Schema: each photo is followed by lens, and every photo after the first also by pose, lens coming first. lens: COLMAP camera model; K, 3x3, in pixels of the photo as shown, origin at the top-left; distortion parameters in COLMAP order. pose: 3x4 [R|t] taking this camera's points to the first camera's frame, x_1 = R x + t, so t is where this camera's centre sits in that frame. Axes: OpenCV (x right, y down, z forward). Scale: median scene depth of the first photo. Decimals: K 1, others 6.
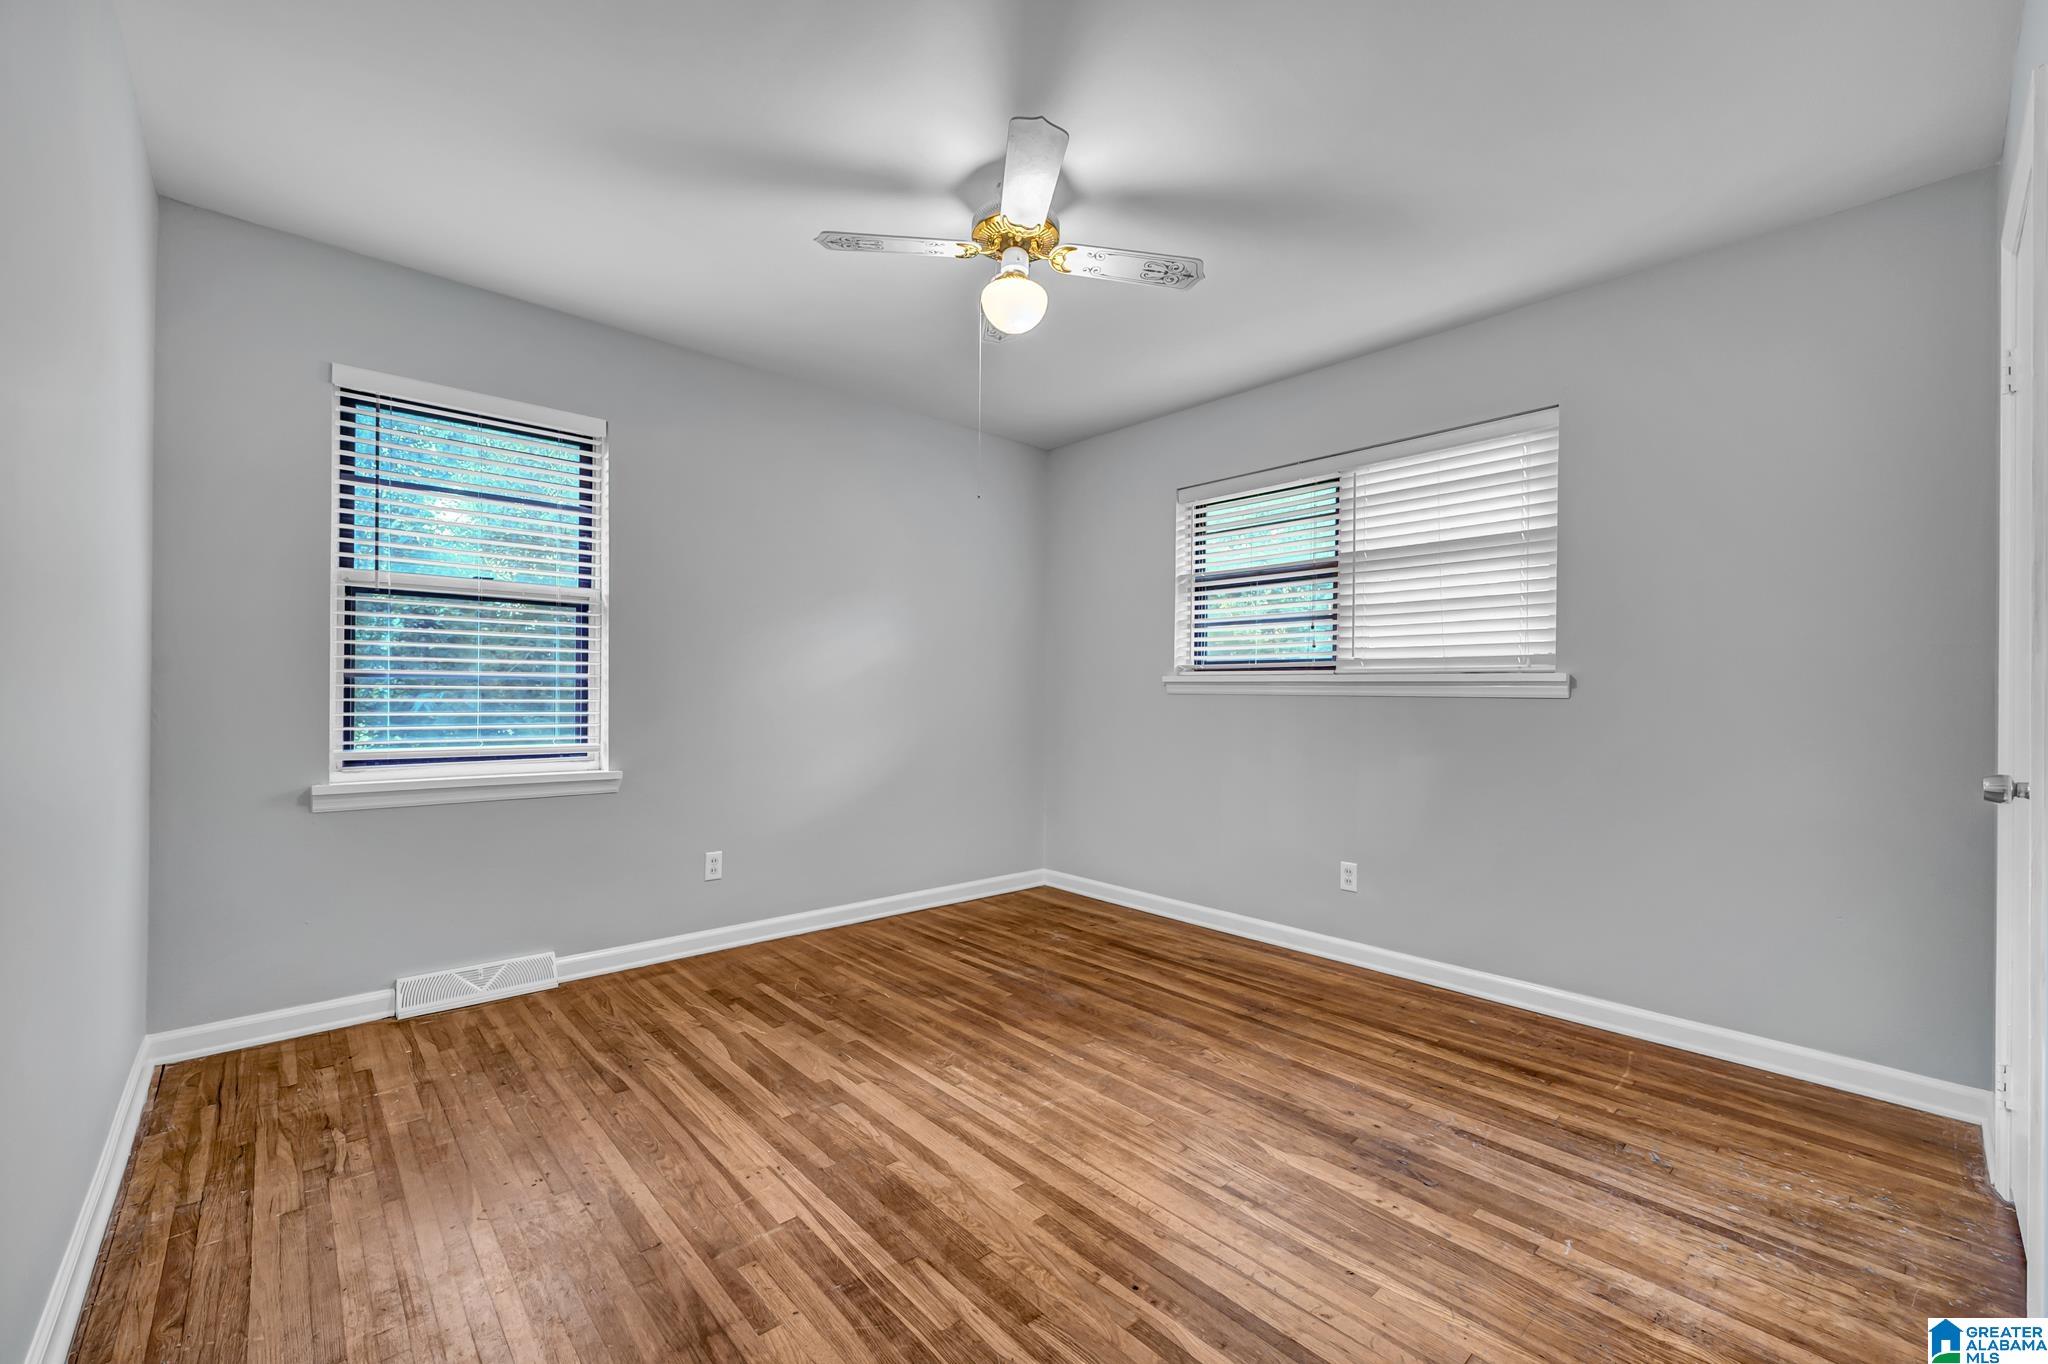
lens RADIAL K [[828.4, 0, 1002.8], [0, 828.4, 691.0], [0, 0, 1]] dist [-0.000181, -0.000038]
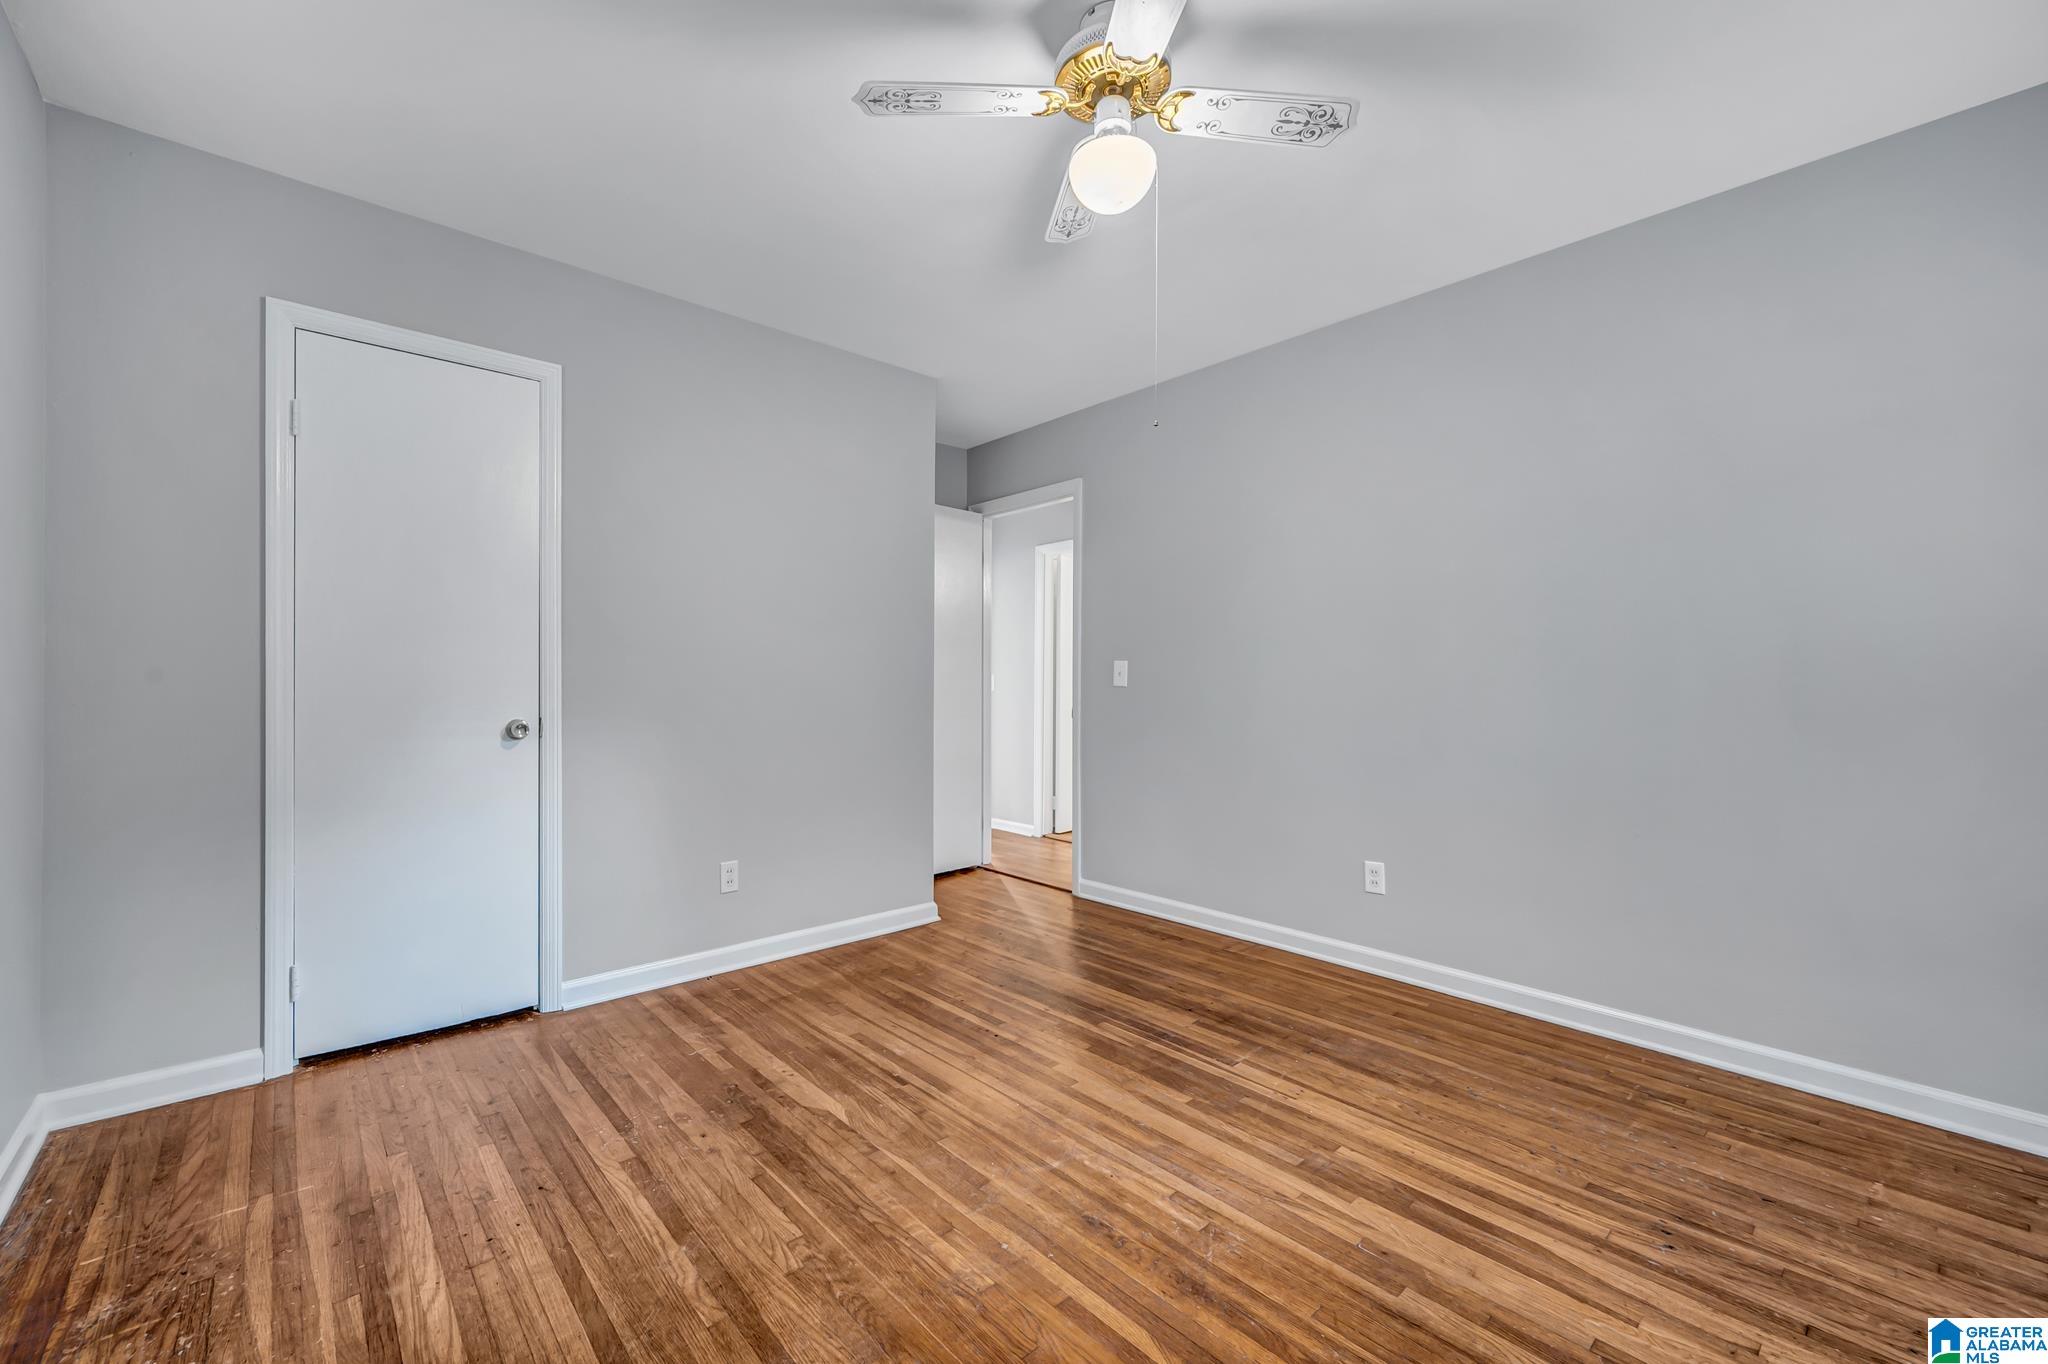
lens RADIAL K [[828.4, 0, 1002.8], [0, 828.4, 691.0], [0, 0, 1]] dist [-0.000181, -0.000038]
pose [[-0.999772, -0.014008, -0.016099, 0.128028], [-0.013993, 0.999902, -0.001033, 0.015696], [0.016112, -0.000808, -0.999870, 1.860957]]
